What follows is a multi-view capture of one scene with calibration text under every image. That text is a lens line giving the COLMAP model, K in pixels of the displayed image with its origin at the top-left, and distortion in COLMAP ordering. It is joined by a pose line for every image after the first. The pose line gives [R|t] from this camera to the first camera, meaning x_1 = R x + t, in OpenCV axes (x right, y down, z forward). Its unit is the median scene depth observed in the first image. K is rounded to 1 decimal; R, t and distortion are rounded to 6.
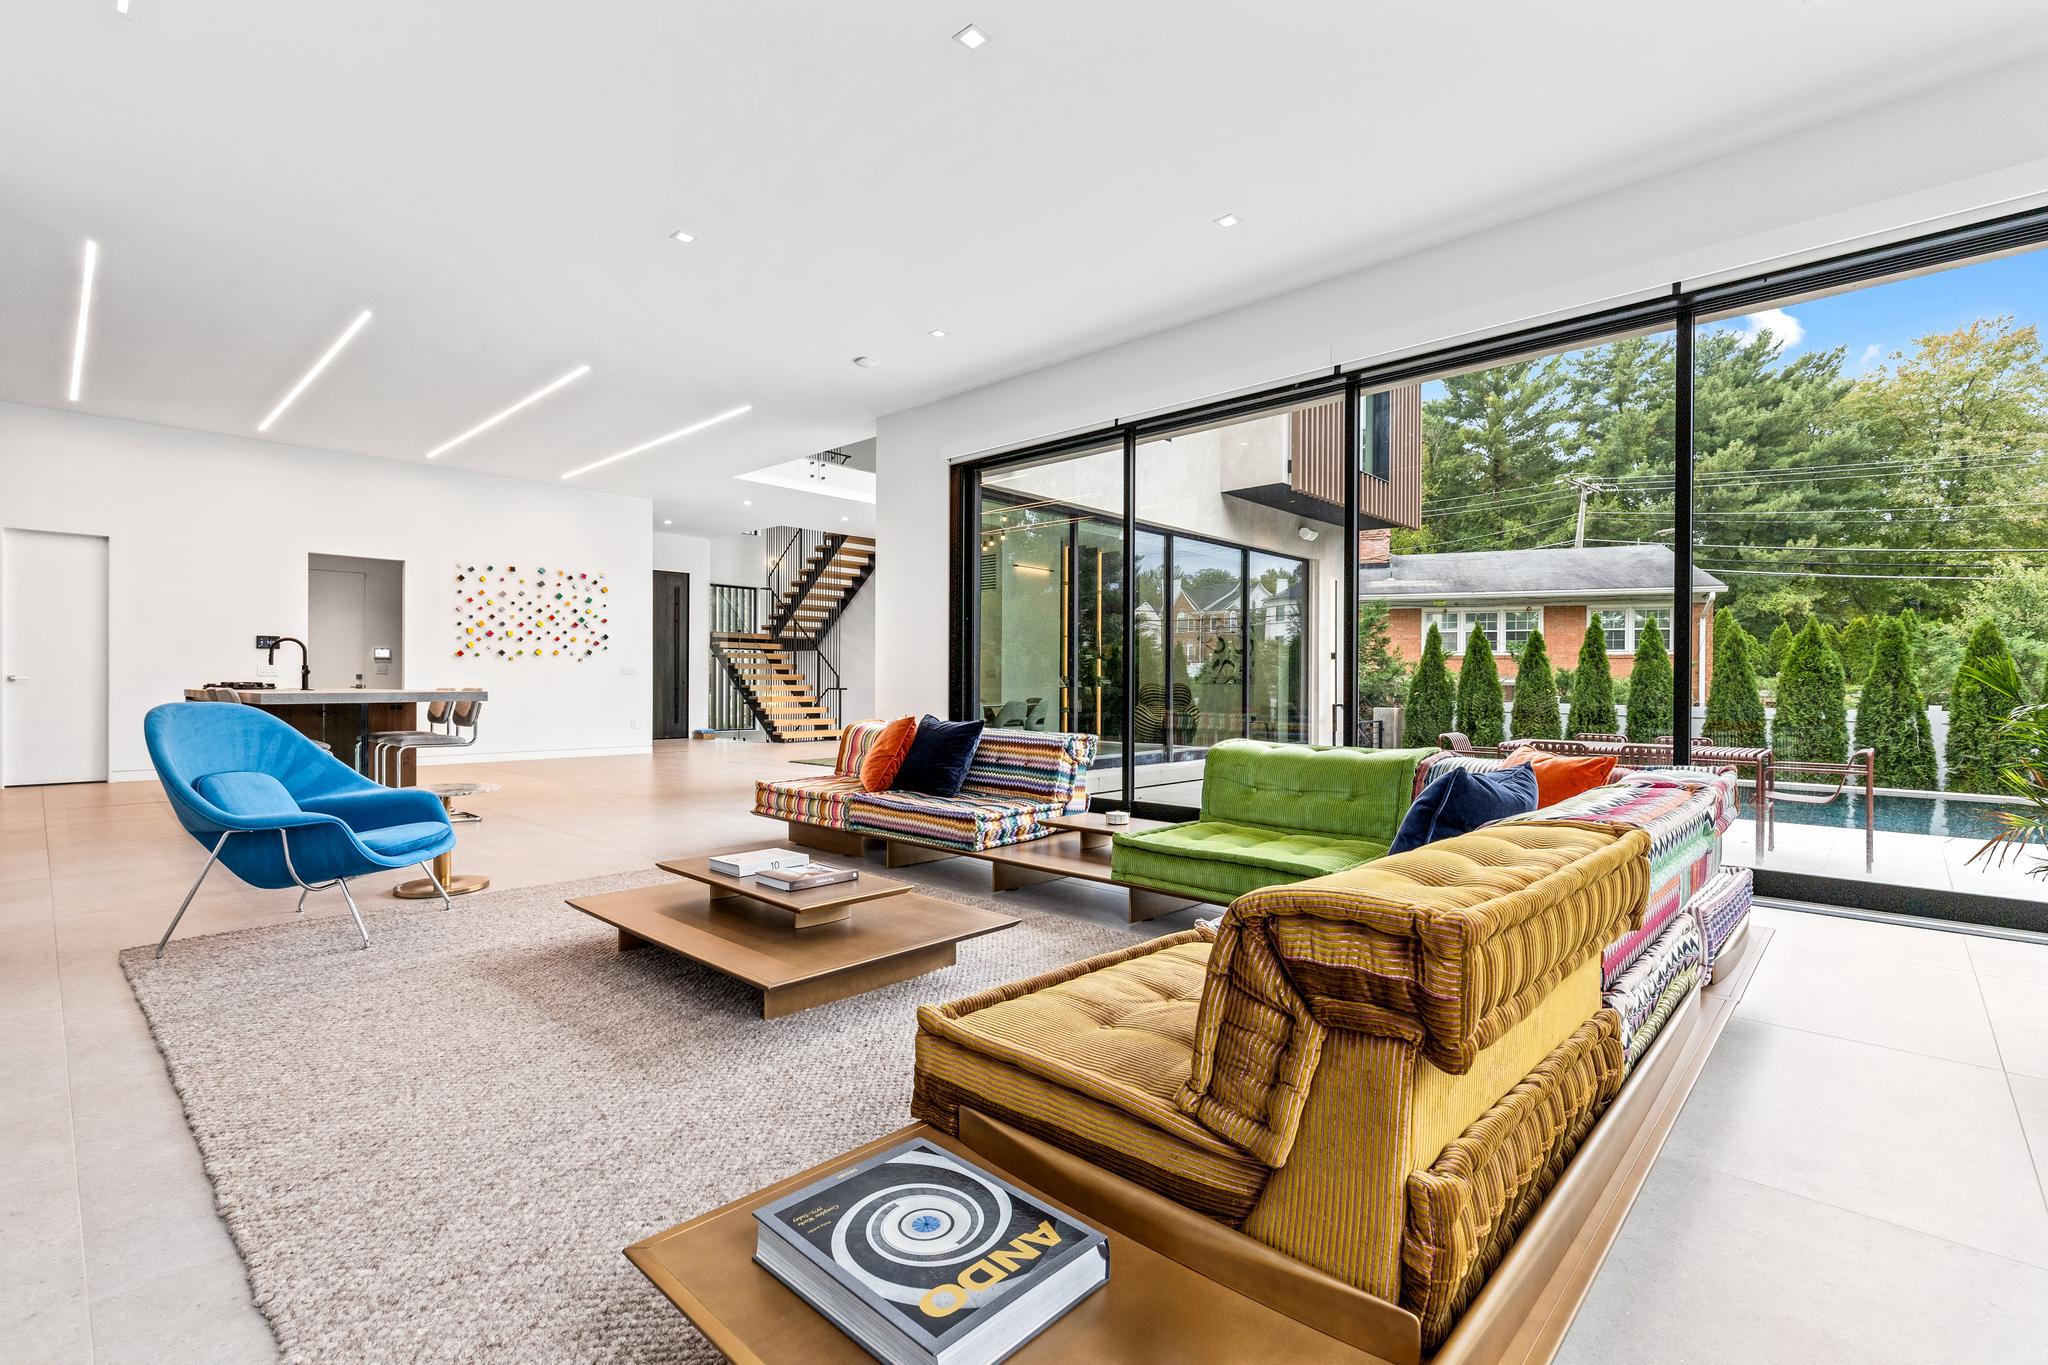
lens RADIAL K [[920.2, 0, 1018.3], [0, 920.2, 685.3], [0, 0, 1]] dist [0.003581, 0.000582]
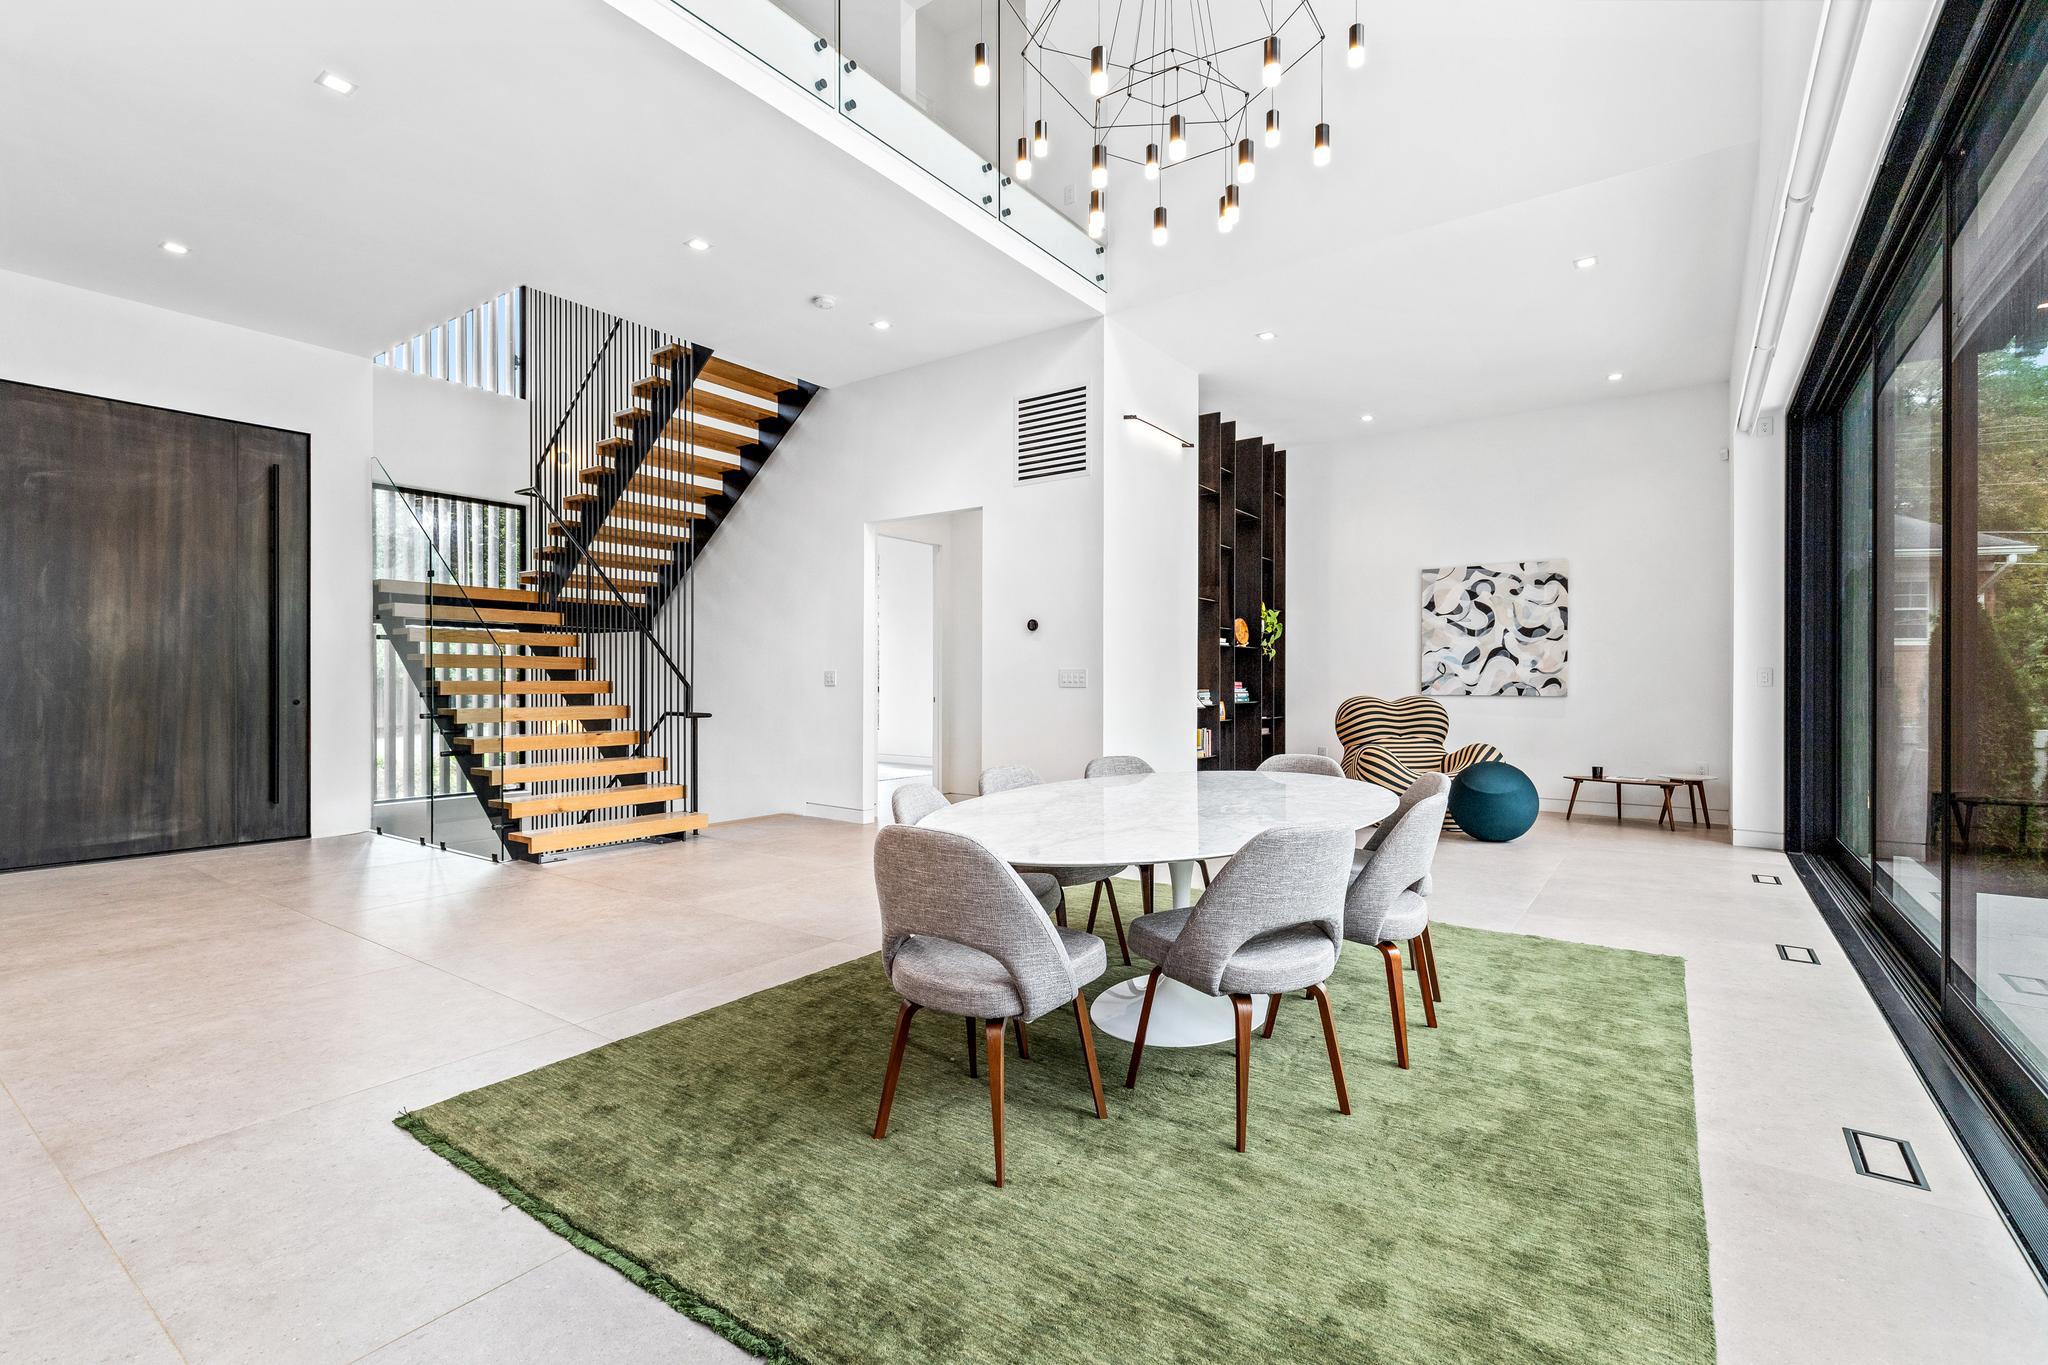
lens RADIAL K [[920.2, 0, 1018.3], [0, 920.2, 685.3], [0, 0, 1]] dist [0.003581, 0.000582]
pose [[0.991542, -0.005031, 0.129692, -0.130471], [0.004987, 0.999987, 0.000662, -0.012193], [-0.129694, -0.000010, 0.991554, 0.726074]]
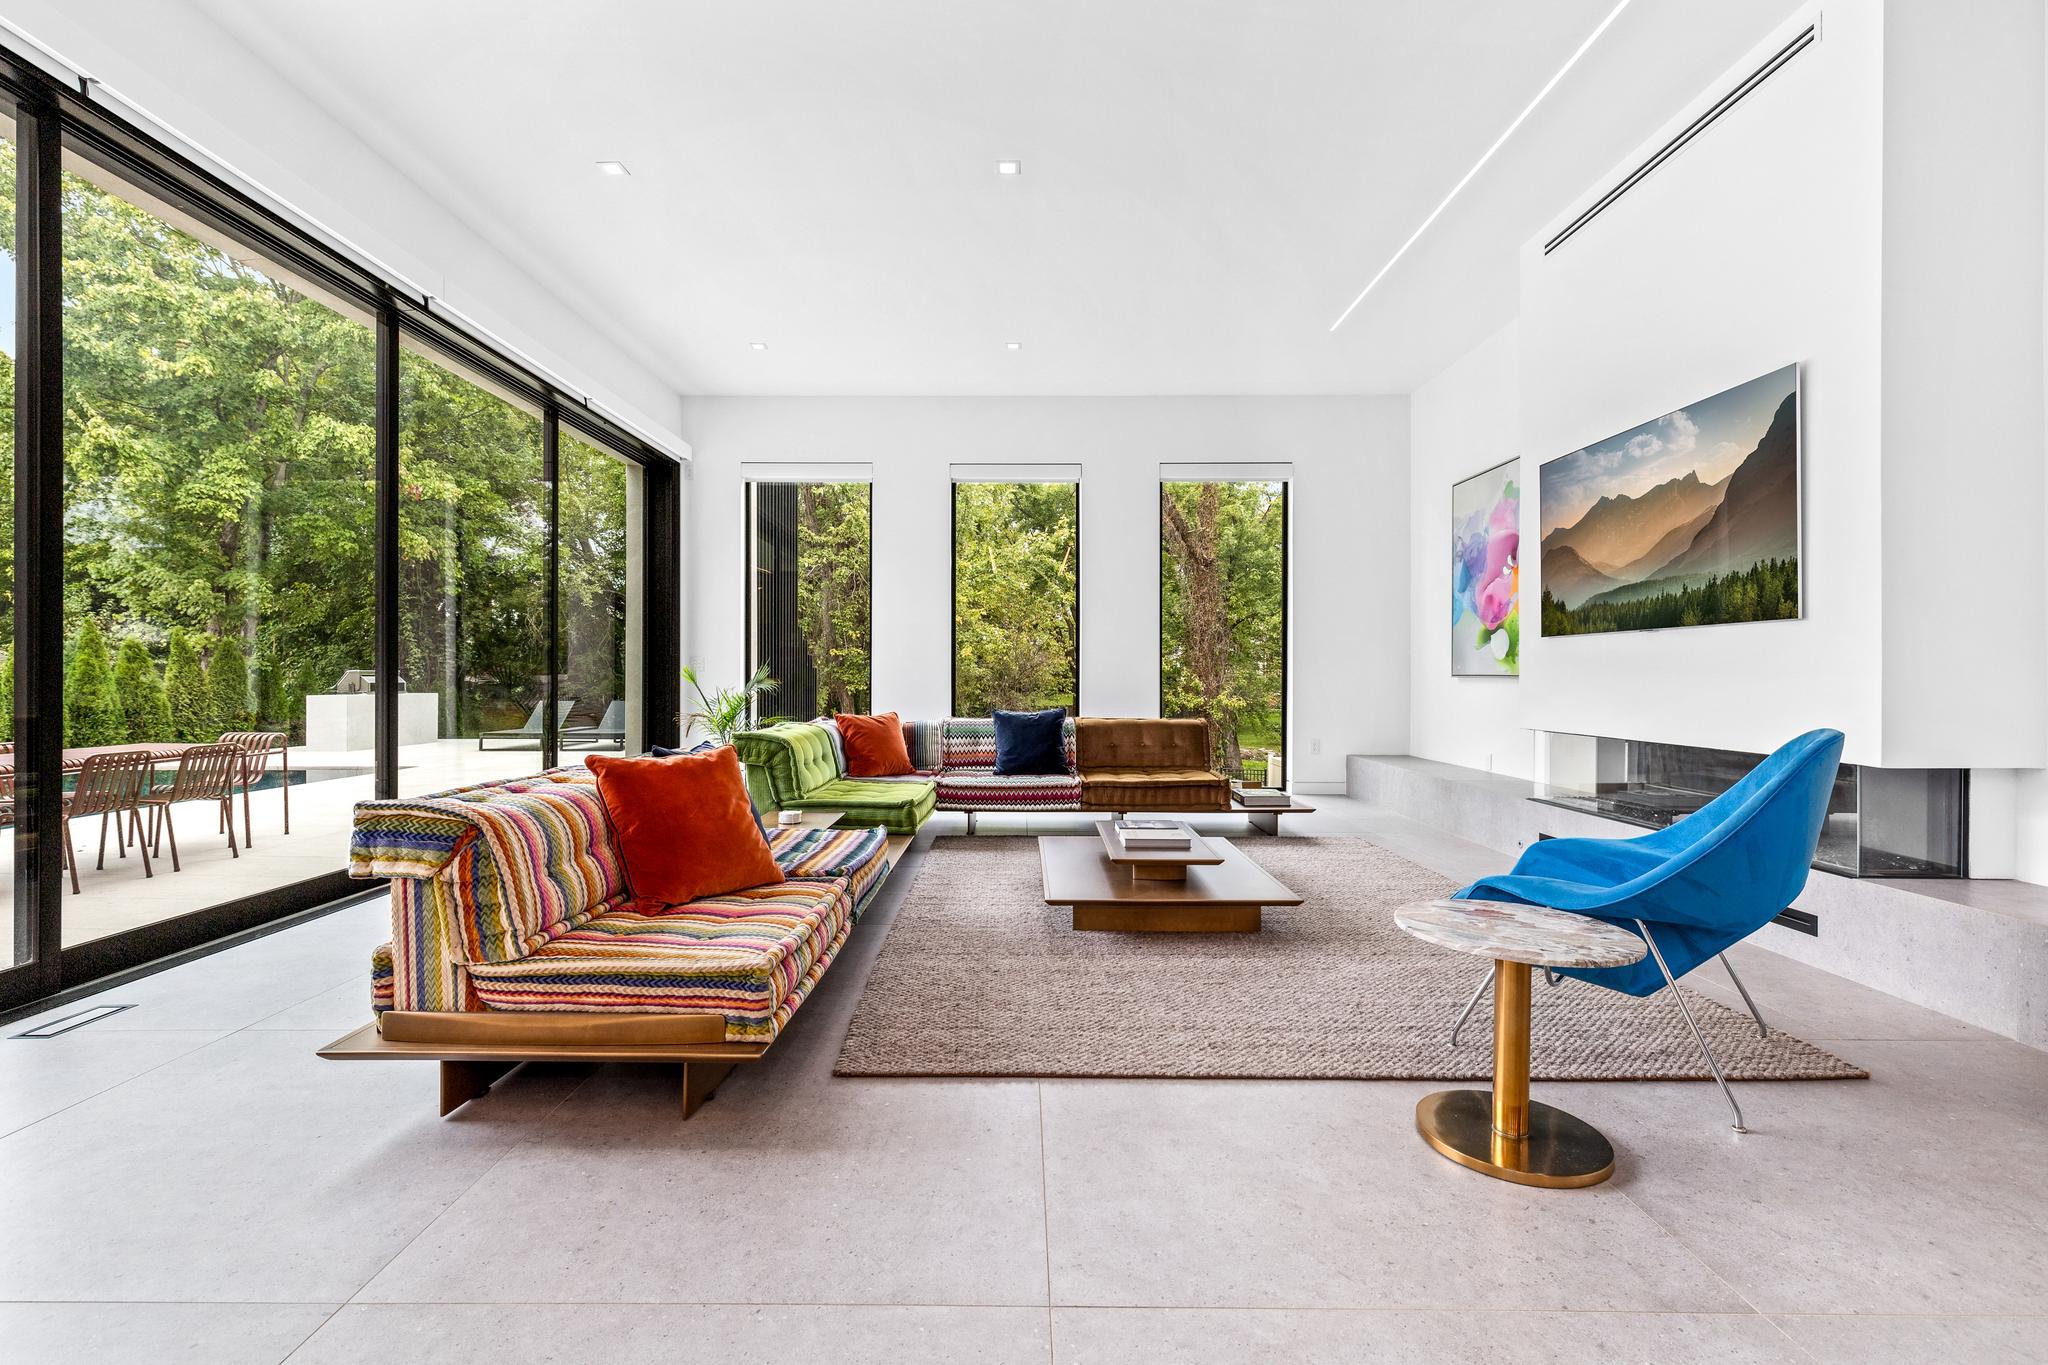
lens RADIAL K [[918.8, 0, 1015.4], [0, 918.8, 678.7], [0, 0, 1]] dist [0.004287, -0.000044]
pose [[-0.683300, -0.009634, 0.730074, -0.289291], [-0.002474, 0.999938, 0.010879, -0.005167], [-0.730133, 0.005628, -0.683282, 0.539758]]
